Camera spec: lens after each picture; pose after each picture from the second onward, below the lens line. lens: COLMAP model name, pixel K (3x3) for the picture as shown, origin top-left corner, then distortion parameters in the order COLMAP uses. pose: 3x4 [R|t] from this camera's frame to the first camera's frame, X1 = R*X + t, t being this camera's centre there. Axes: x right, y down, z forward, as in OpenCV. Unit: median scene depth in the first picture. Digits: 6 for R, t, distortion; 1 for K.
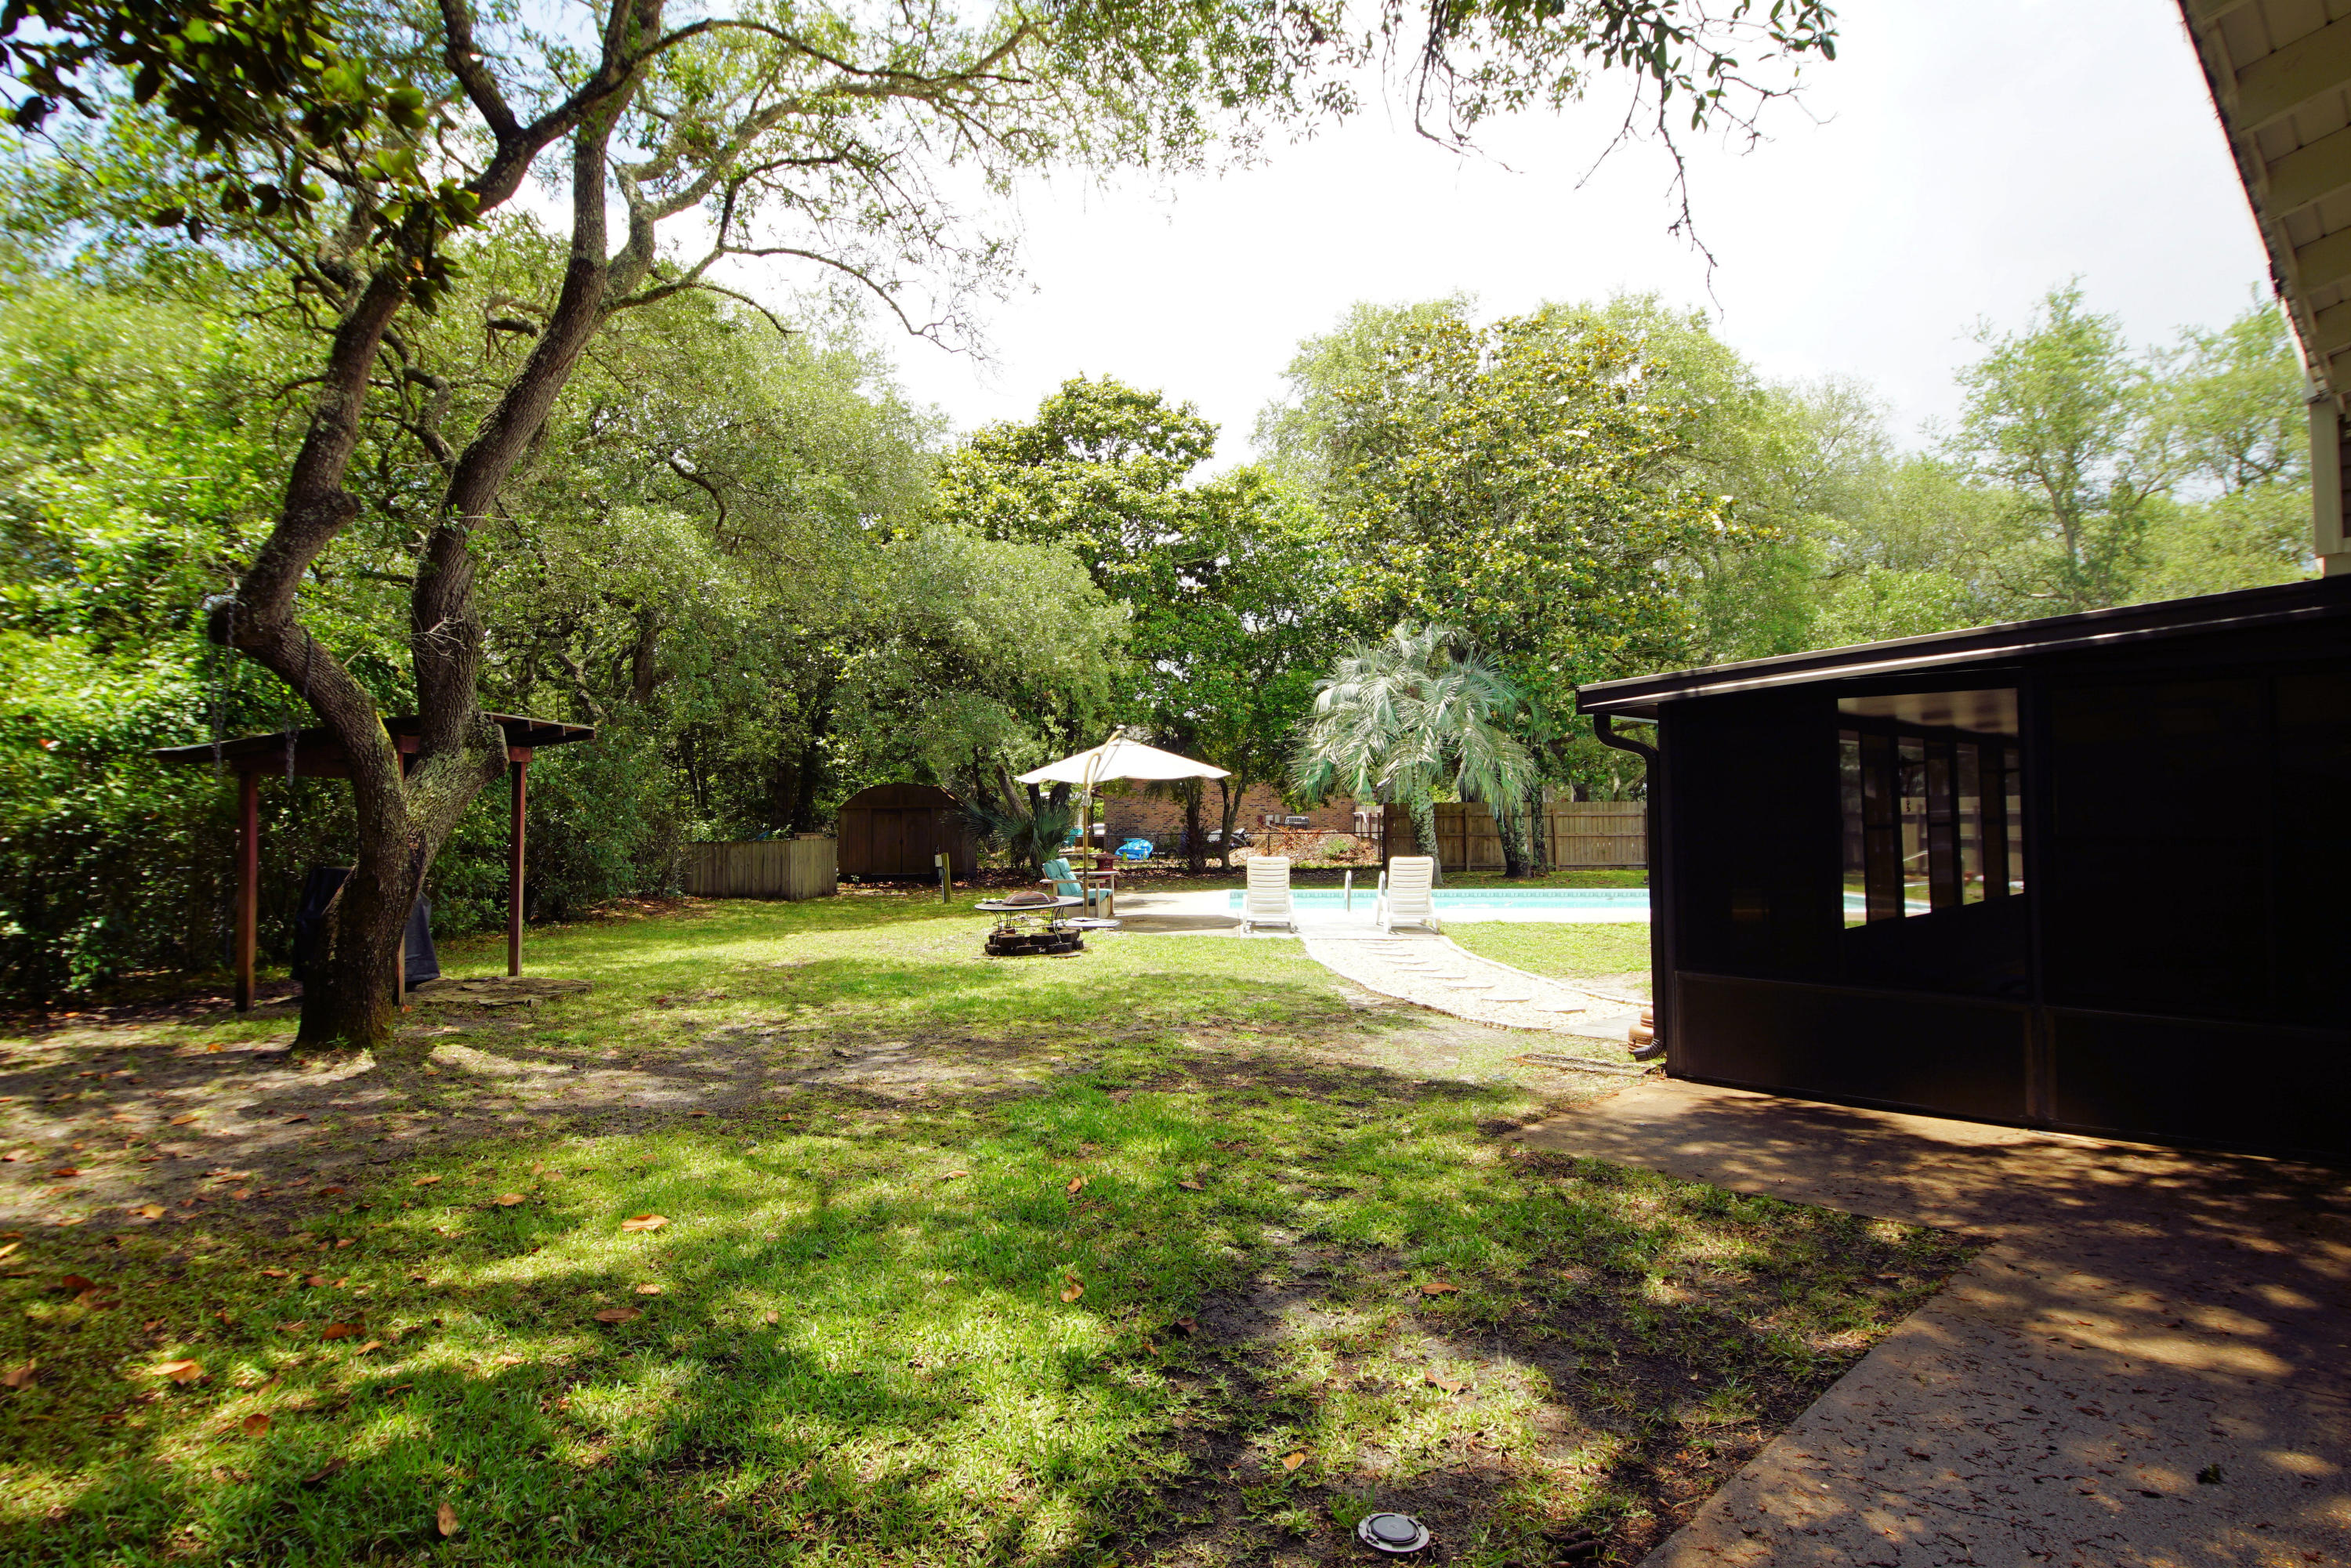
lens RADIAL K [[1259.7, 0, 1144.1], [0, 1259.7, 768.6], [0, 0, 1]] dist [0.038384, -0.035462]
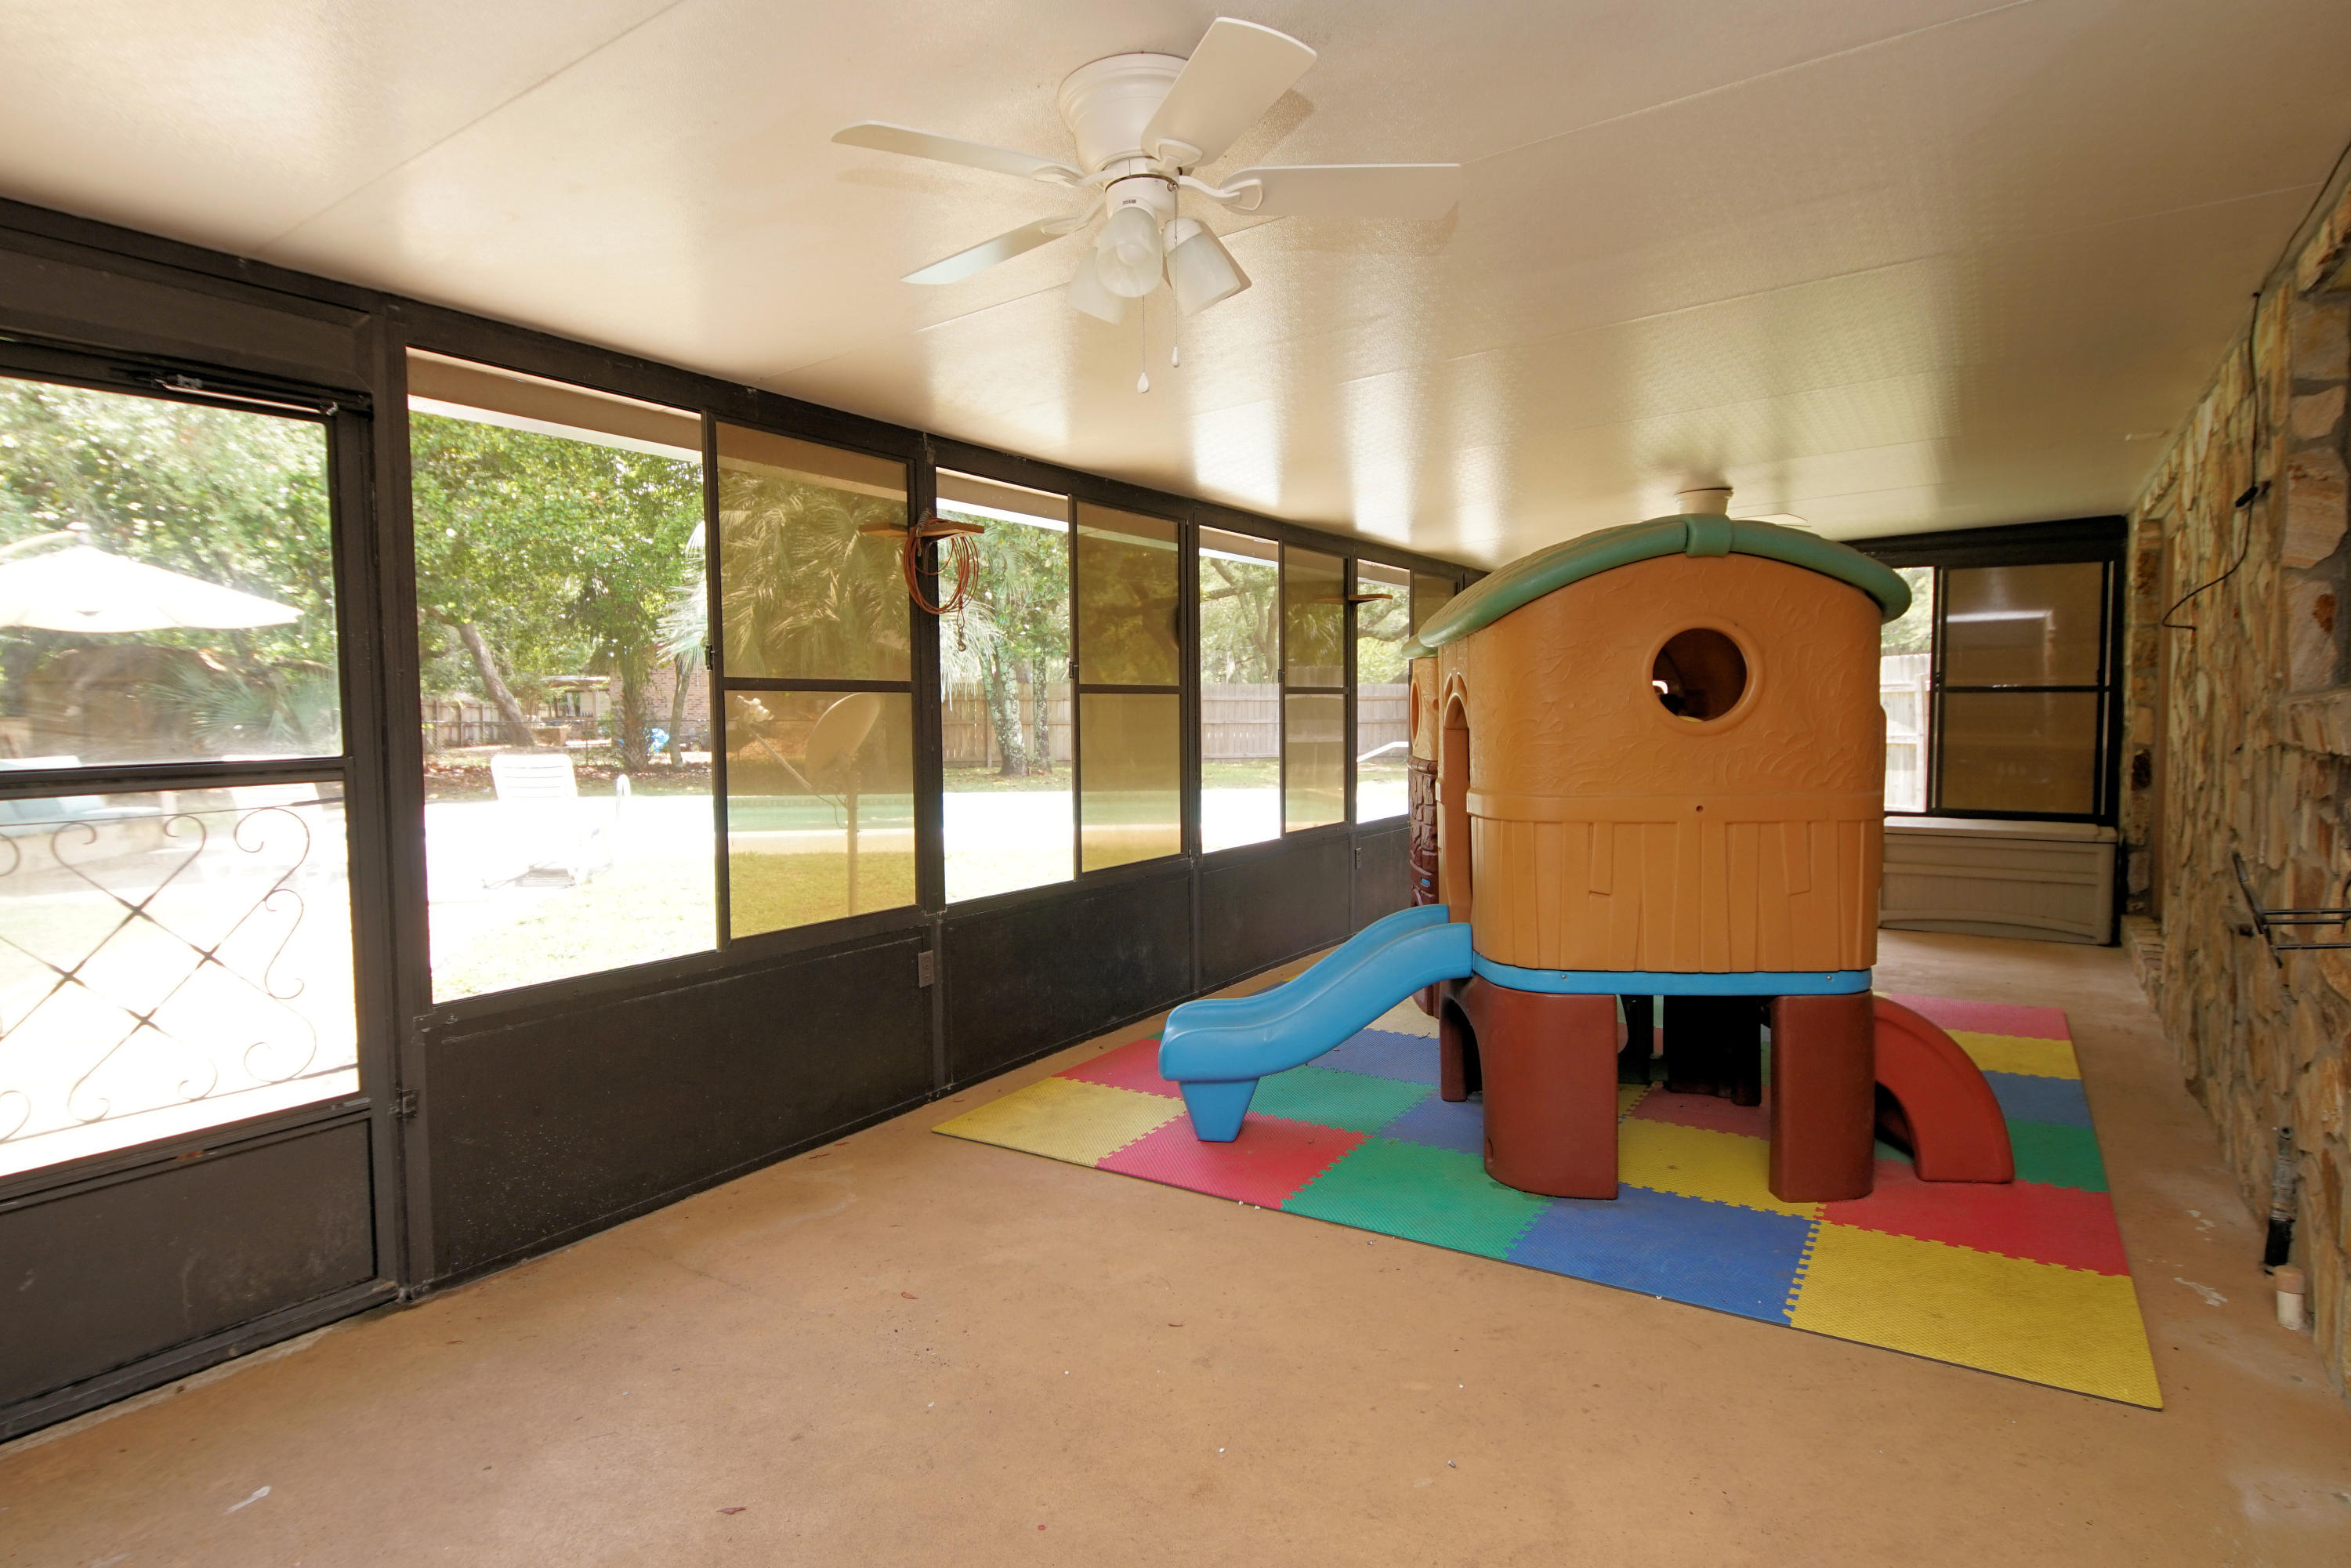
lens RADIAL K [[1259.7, 0, 1144.1], [0, 1259.7, 768.6], [0, 0, 1]] dist [0.038384, -0.035462]
pose [[0.977374, -0.004967, 0.211462, 0.230530], [-0.013335, 0.996289, 0.085037, 0.014420], [-0.211100, -0.085933, 0.973680, 0.236524]]
